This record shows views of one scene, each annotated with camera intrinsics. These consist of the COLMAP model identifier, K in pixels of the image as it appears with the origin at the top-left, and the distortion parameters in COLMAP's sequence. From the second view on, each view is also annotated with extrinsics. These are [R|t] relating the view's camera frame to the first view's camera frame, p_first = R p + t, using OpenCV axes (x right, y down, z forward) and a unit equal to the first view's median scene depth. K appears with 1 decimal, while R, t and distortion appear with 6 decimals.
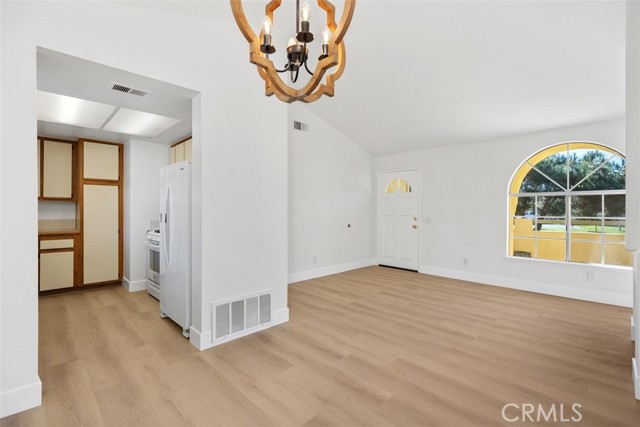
lens RADIAL K [[287.6, 0, 318.2], [0, 287.6, 210.5], [0, 0, 1]] dist [0.004833, -0.000983]
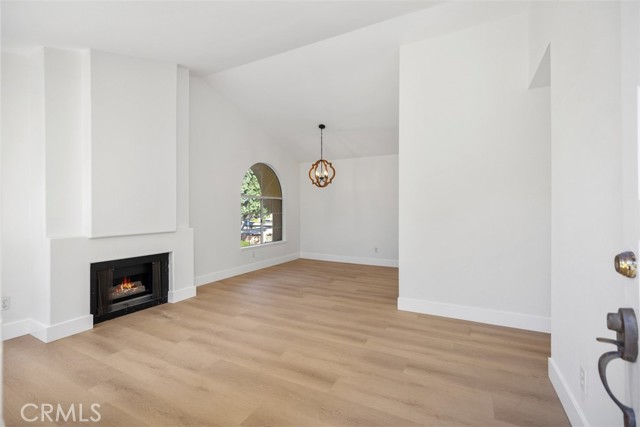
lens RADIAL K [[287.6, 0, 315.9], [0, 287.6, 210.0], [0, 0, 1]] dist [0.004833, -0.000983]
pose [[-0.950805, -0.004812, -0.309752, 0.403673], [-0.004113, 0.999987, -0.002909, 0.005825], [0.309762, -0.001492, -0.950813, 1.465209]]
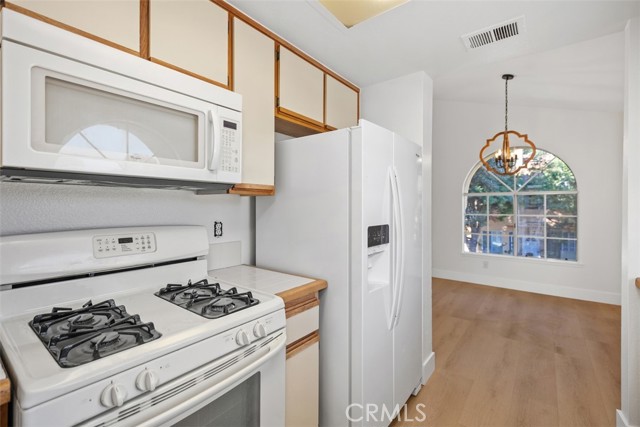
lens RADIAL K [[287.6, 0, 318.3], [0, 287.6, 210.8], [0, 0, 1]] dist [0.004833, -0.000983]
pose [[-0.138731, -0.016746, 0.990189, -0.737333], [0.001542, 0.999852, 0.017126, -0.015602], [-0.990329, 0.003903, -0.138684, 0.870572]]
